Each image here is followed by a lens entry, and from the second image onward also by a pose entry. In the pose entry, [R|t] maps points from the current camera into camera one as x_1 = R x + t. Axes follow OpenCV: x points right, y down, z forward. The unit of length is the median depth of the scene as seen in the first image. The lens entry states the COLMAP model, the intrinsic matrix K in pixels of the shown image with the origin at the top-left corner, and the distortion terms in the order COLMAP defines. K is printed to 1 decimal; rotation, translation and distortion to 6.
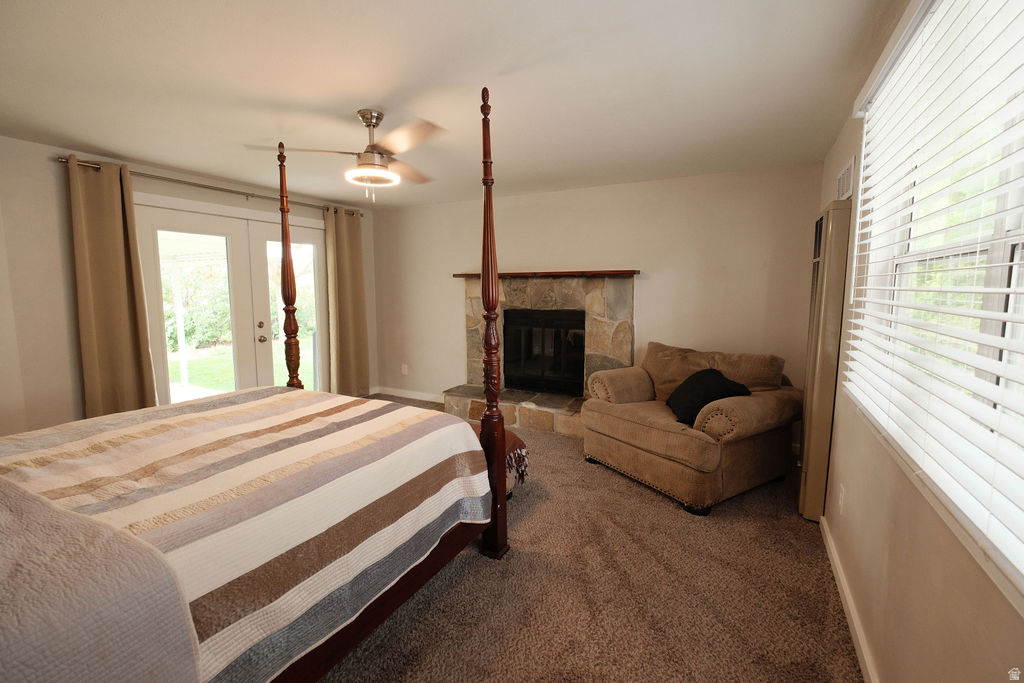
lens RADIAL K [[446.1, 0, 514.1], [0, 446.1, 338.8], [0, 0, 1]] dist [-0.002138, -0.000336]
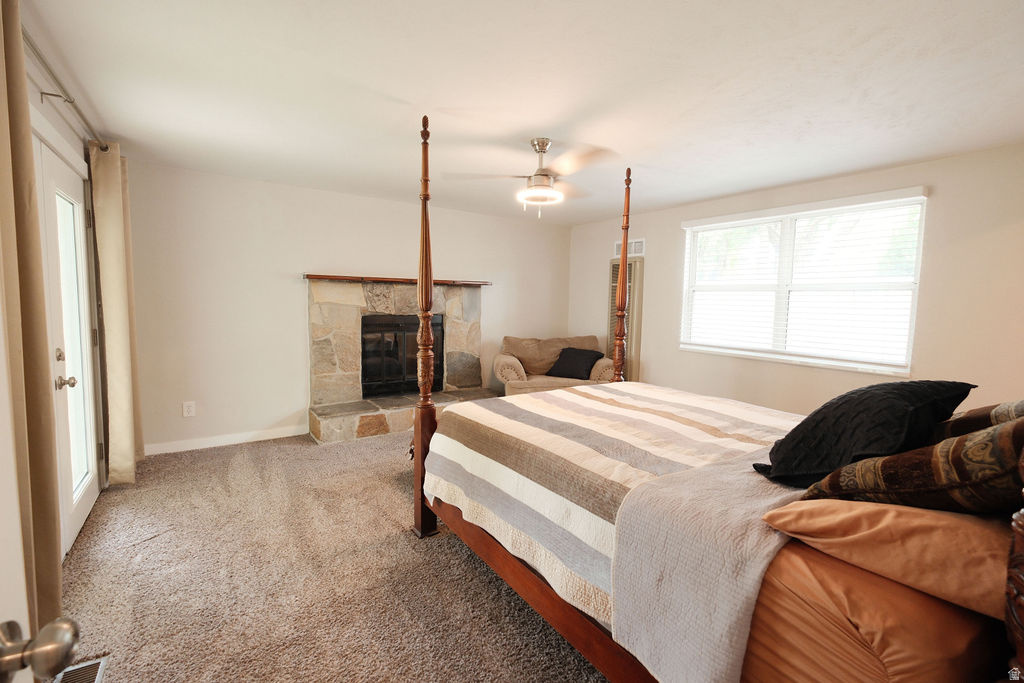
lens RADIAL K [[446.1, 0, 514.1], [0, 446.1, 338.8], [0, 0, 1]] dist [-0.002138, -0.000336]
pose [[0.455199, -0.067366, 0.887837, -0.795710], [0.079134, 0.996249, 0.035020, -0.027612], [-0.886866, 0.054317, 0.458823, 0.322854]]
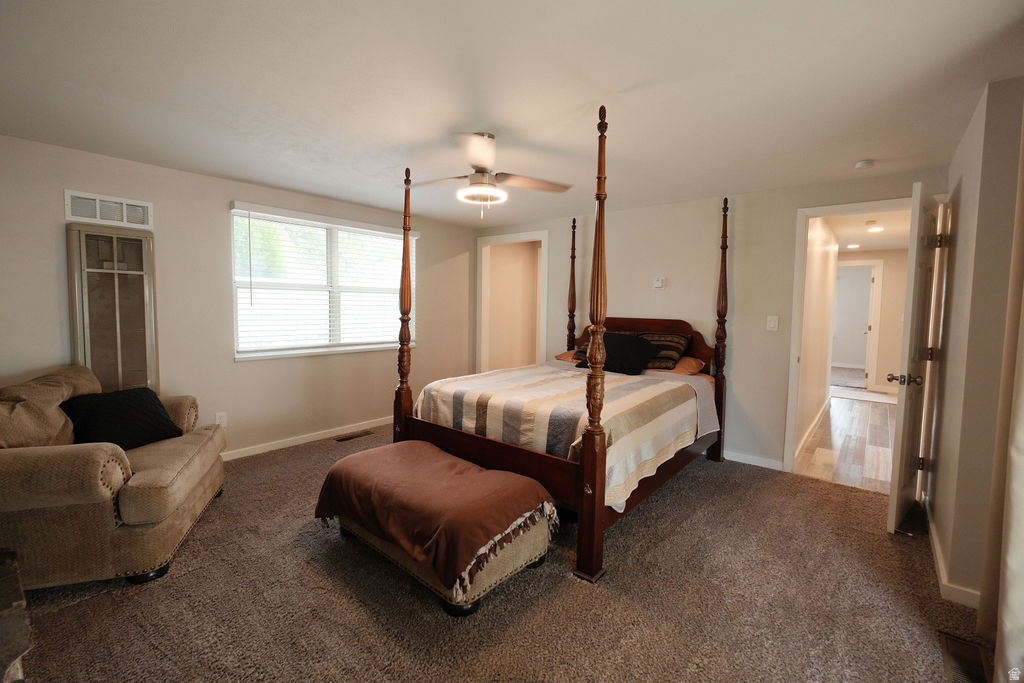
lens RADIAL K [[446.1, 0, 514.1], [0, 446.1, 338.8], [0, 0, 1]] dist [-0.002138, -0.000336]
pose [[-0.980384, -0.028905, 0.194966, -0.349145], [0.007251, 0.983229, 0.182230, -0.127472], [-0.196963, 0.180069, -0.963733, 1.189029]]
